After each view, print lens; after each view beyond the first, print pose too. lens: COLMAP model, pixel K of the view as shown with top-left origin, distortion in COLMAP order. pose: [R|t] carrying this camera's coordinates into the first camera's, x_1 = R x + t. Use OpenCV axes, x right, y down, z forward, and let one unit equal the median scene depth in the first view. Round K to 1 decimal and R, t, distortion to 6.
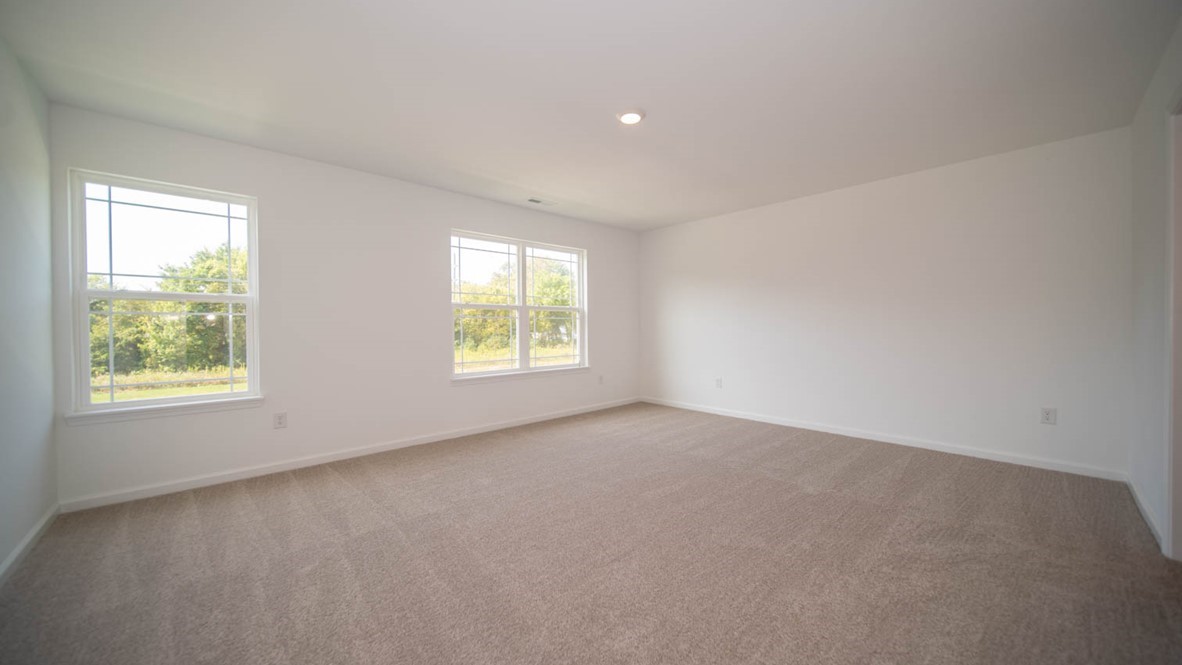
lens RADIAL K [[414.5, 0, 595.2], [0, 414.5, 333.4], [0, 0, 1]] dist [-0.000601, -0.001881]
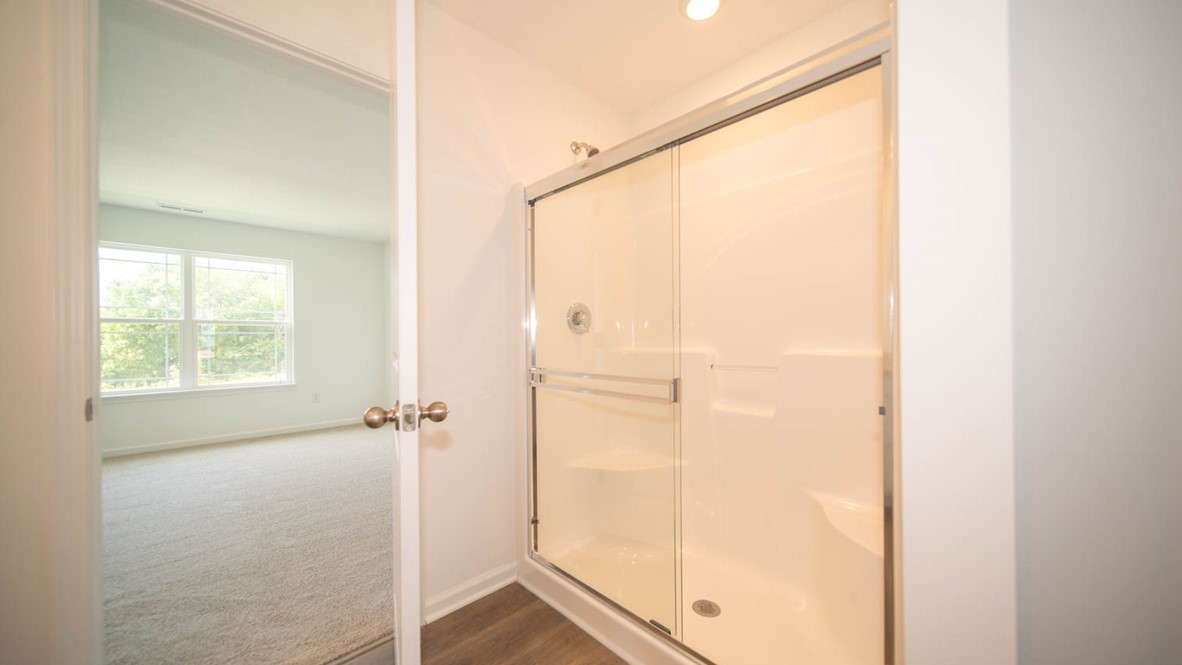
lens RADIAL K [[414.5, 0, 595.2], [0, 414.5, 333.4], [0, 0, 1]] dist [-0.000601, -0.001881]
pose [[0.999475, -0.003213, 0.032229, 0.191806], [0.004197, 0.999526, -0.030514, -0.000959], [-0.032116, 0.030633, 0.999015, 0.009428]]
